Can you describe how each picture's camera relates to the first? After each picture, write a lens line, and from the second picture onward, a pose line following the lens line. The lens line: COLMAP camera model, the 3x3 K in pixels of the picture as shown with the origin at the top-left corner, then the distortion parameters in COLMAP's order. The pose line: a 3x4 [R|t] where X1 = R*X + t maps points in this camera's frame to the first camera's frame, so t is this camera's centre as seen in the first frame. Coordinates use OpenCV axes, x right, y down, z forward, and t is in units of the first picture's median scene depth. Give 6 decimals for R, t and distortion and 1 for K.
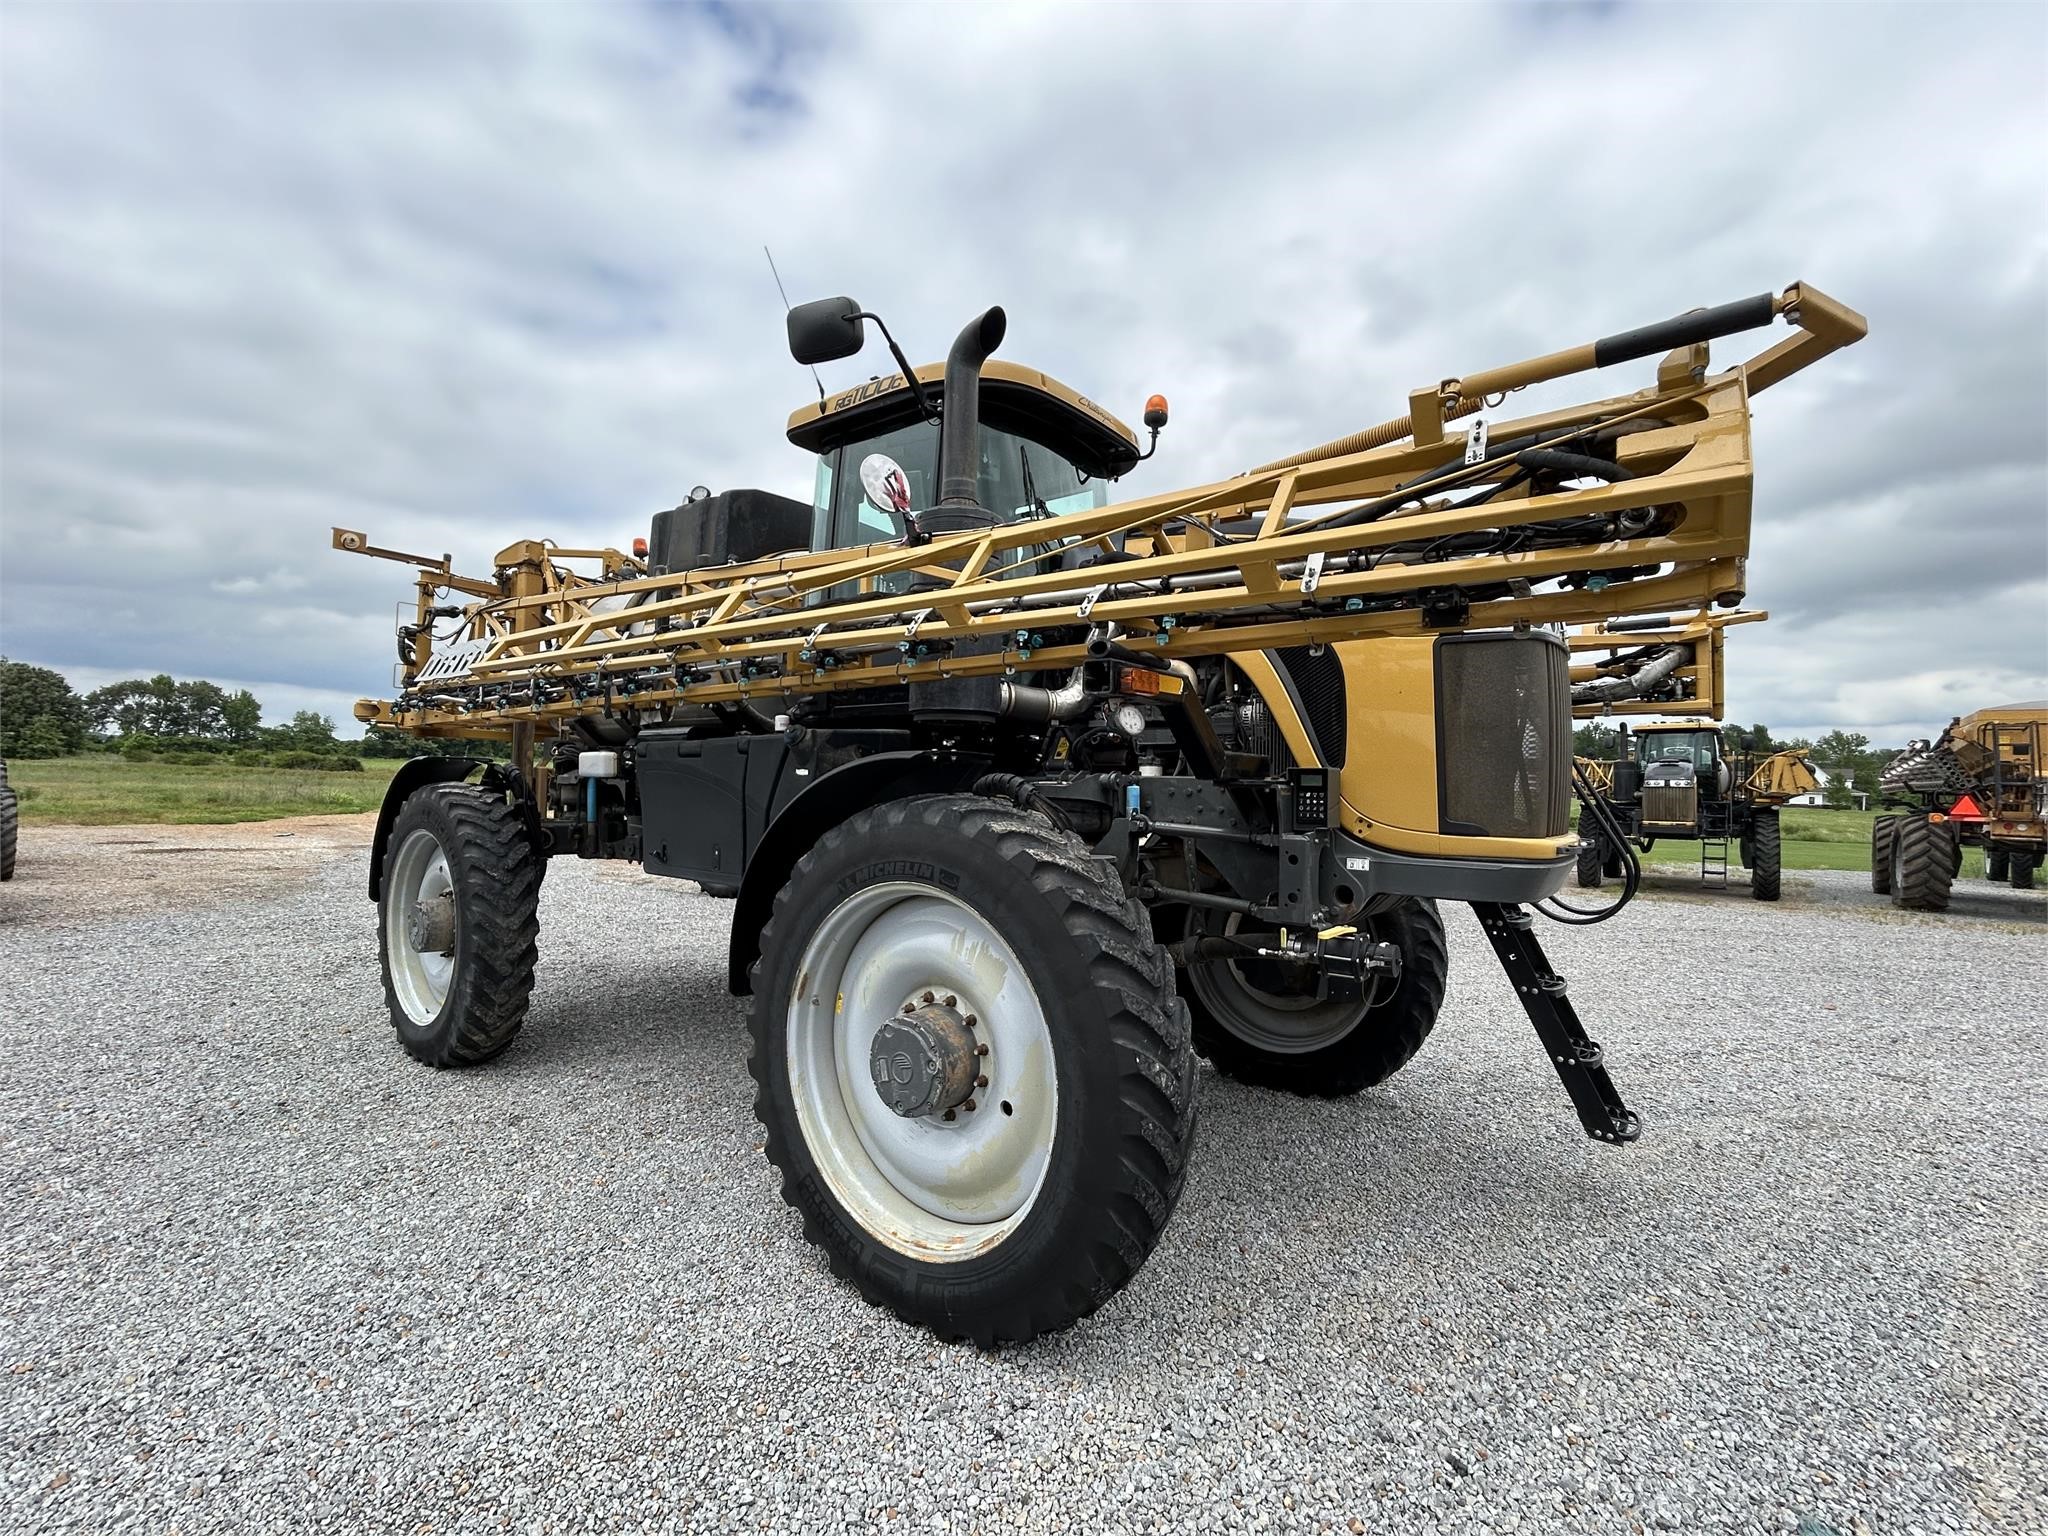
lens RADIAL K [[964.0, 0, 1024.0], [0, 964.0, 768.0], [0, 0, 1]] dist [-0.000866, 0.000373]
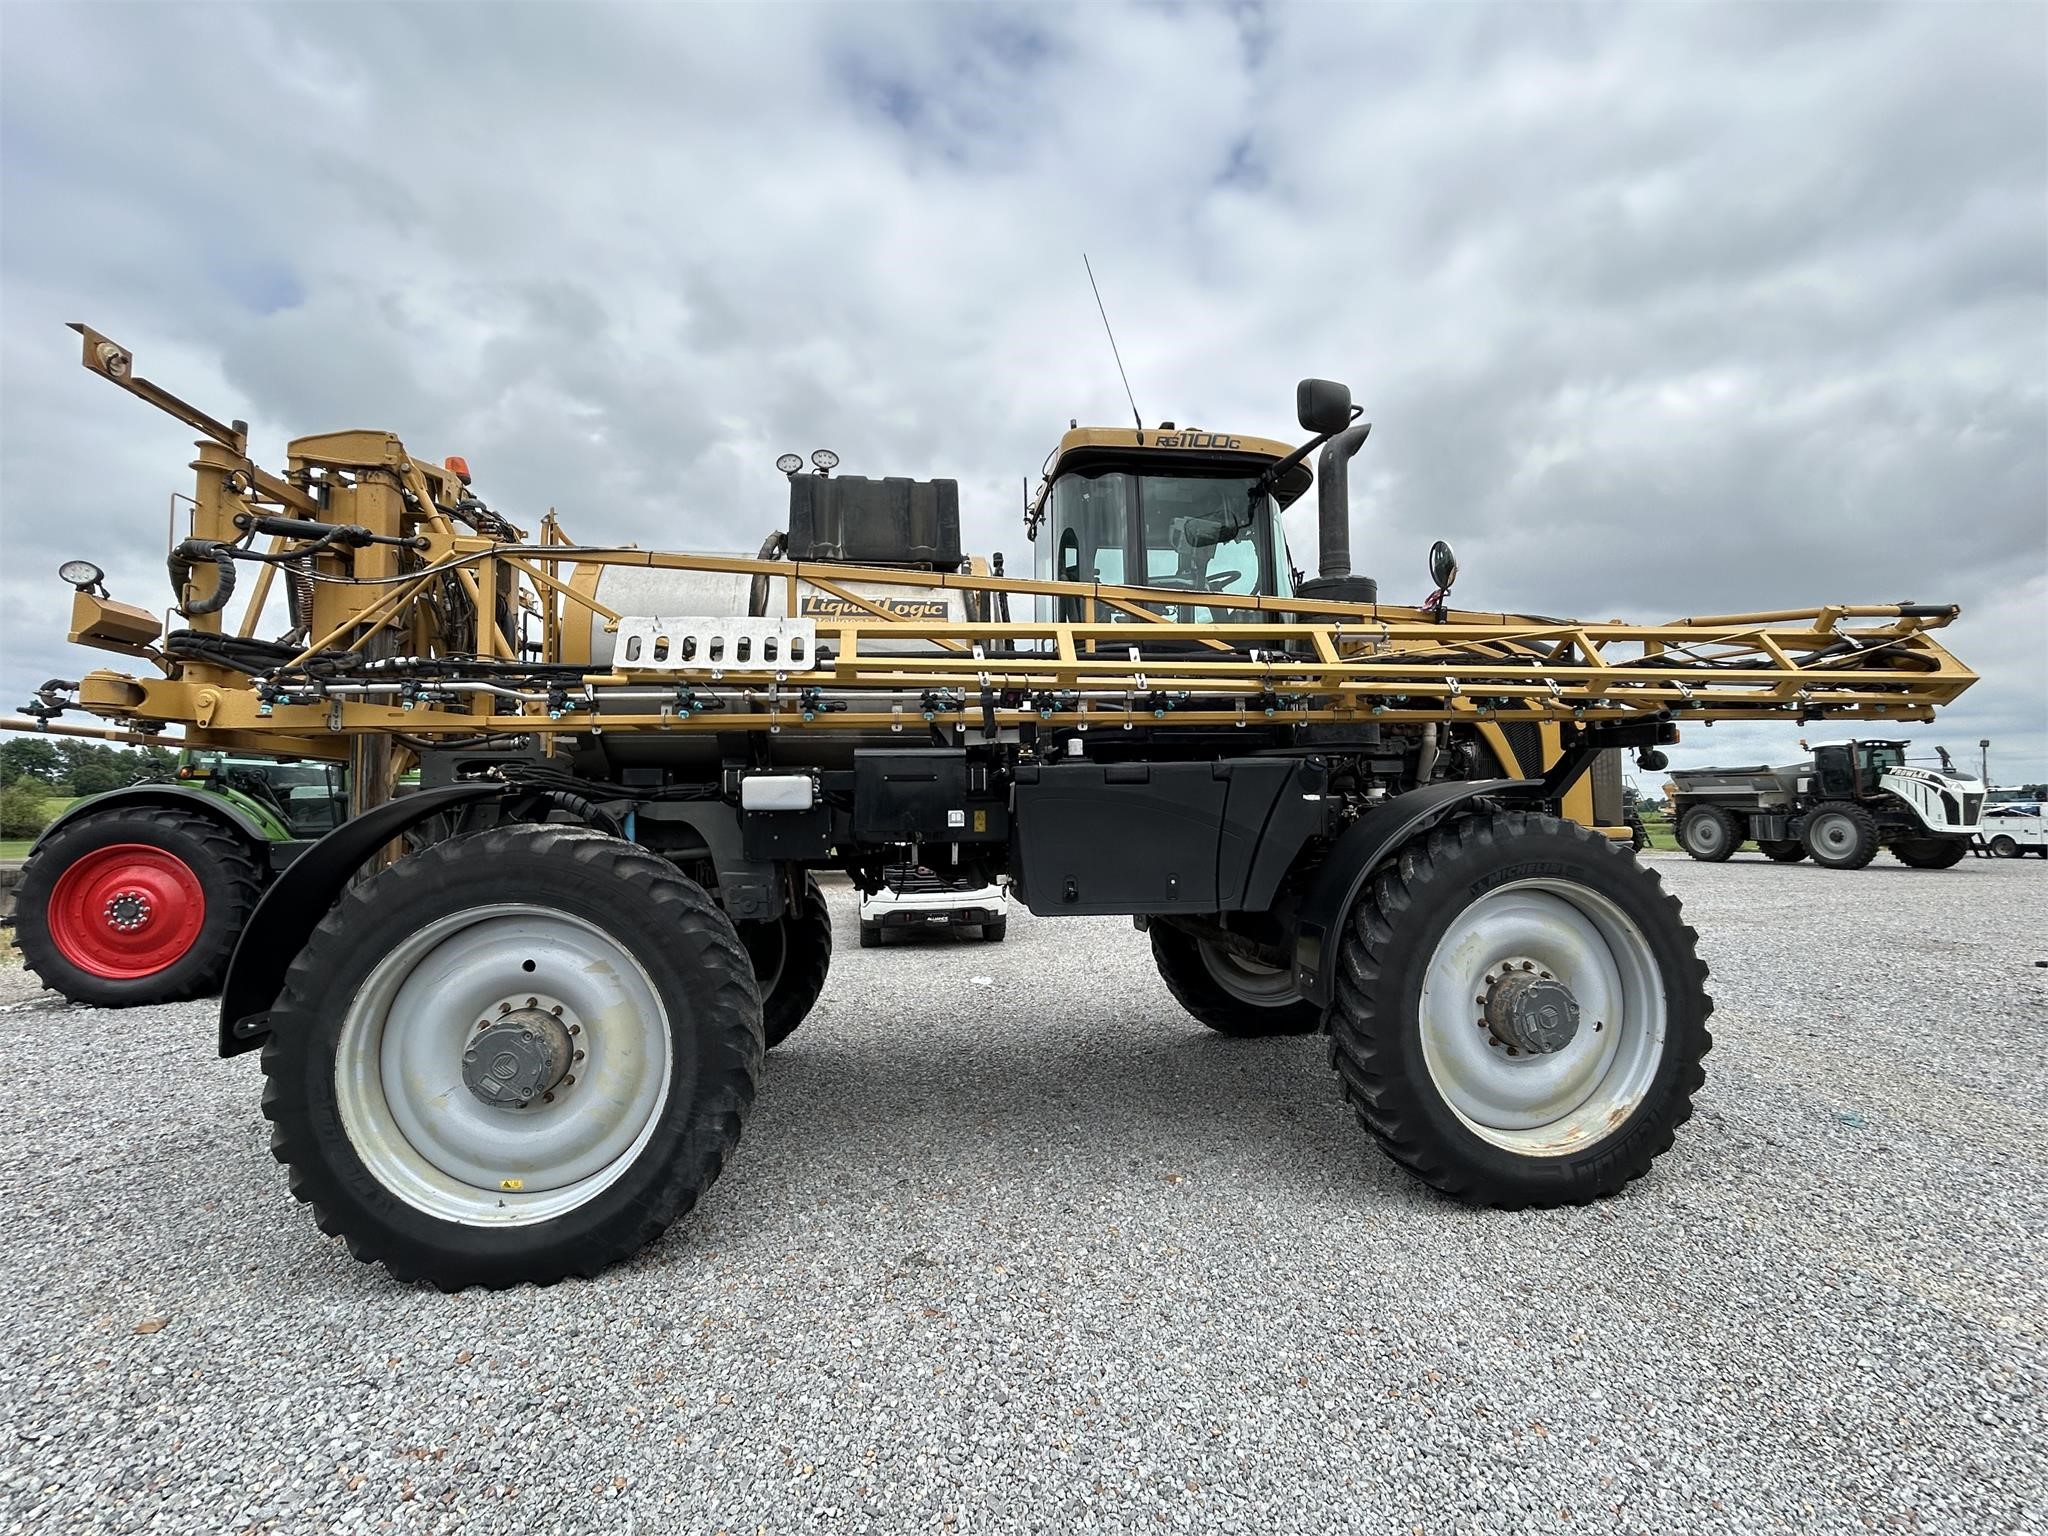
lens RADIAL K [[964.0, 0, 1024.0], [0, 964.0, 768.0], [0, 0, 1]] dist [-0.000866, 0.000373]
pose [[0.670893, 0.000516, 0.741554, -1.050964], [-0.001312, 0.999999, 0.000492, -0.024496], [-0.741553, -0.001303, 0.670893, 0.403245]]
